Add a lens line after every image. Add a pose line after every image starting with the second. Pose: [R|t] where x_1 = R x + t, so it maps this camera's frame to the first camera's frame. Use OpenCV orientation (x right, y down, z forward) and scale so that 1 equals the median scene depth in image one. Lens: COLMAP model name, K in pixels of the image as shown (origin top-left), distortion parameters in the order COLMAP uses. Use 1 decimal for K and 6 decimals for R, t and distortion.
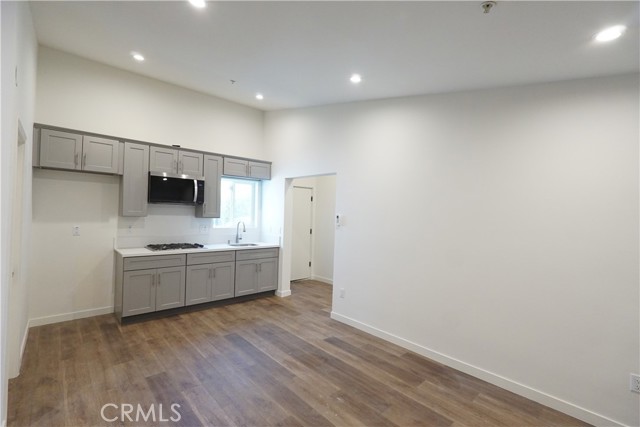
lens RADIAL K [[293.7, 0, 318.3], [0, 293.7, 213.1], [0, 0, 1]] dist [-0.016001, 0.003696]
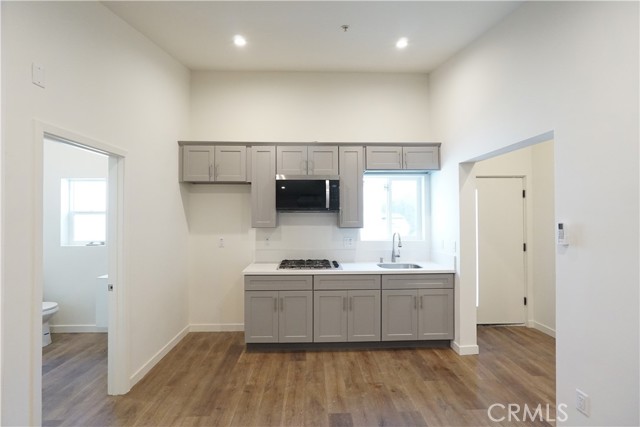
lens RADIAL K [[293.7, 0, 316.6], [0, 293.7, 213.4], [0, 0, 1]] dist [-0.016001, 0.003696]
pose [[0.755395, -0.037429, -0.654200, 0.075004], [0.024549, 0.999283, -0.028826, -0.002578], [0.654810, 0.005715, 0.755772, 0.416514]]
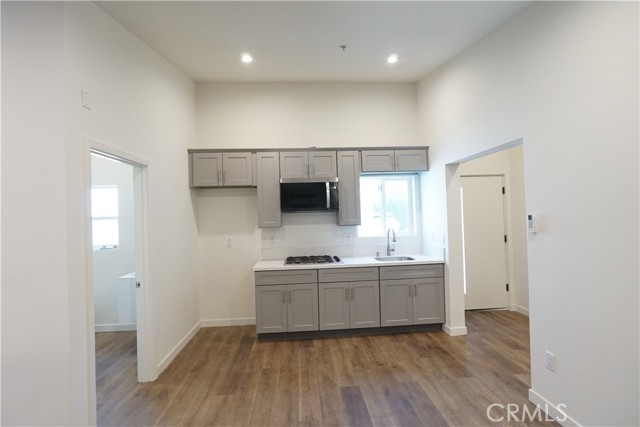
lens RADIAL K [[293.7, 0, 316.9], [0, 293.7, 213.8], [0, 0, 1]] dist [-0.016001, 0.003696]
pose [[0.778363, -0.058629, -0.625071, 0.095537], [0.052401, 0.998223, -0.028377, 0.001267], [0.625624, -0.010666, 0.780052, 0.331749]]
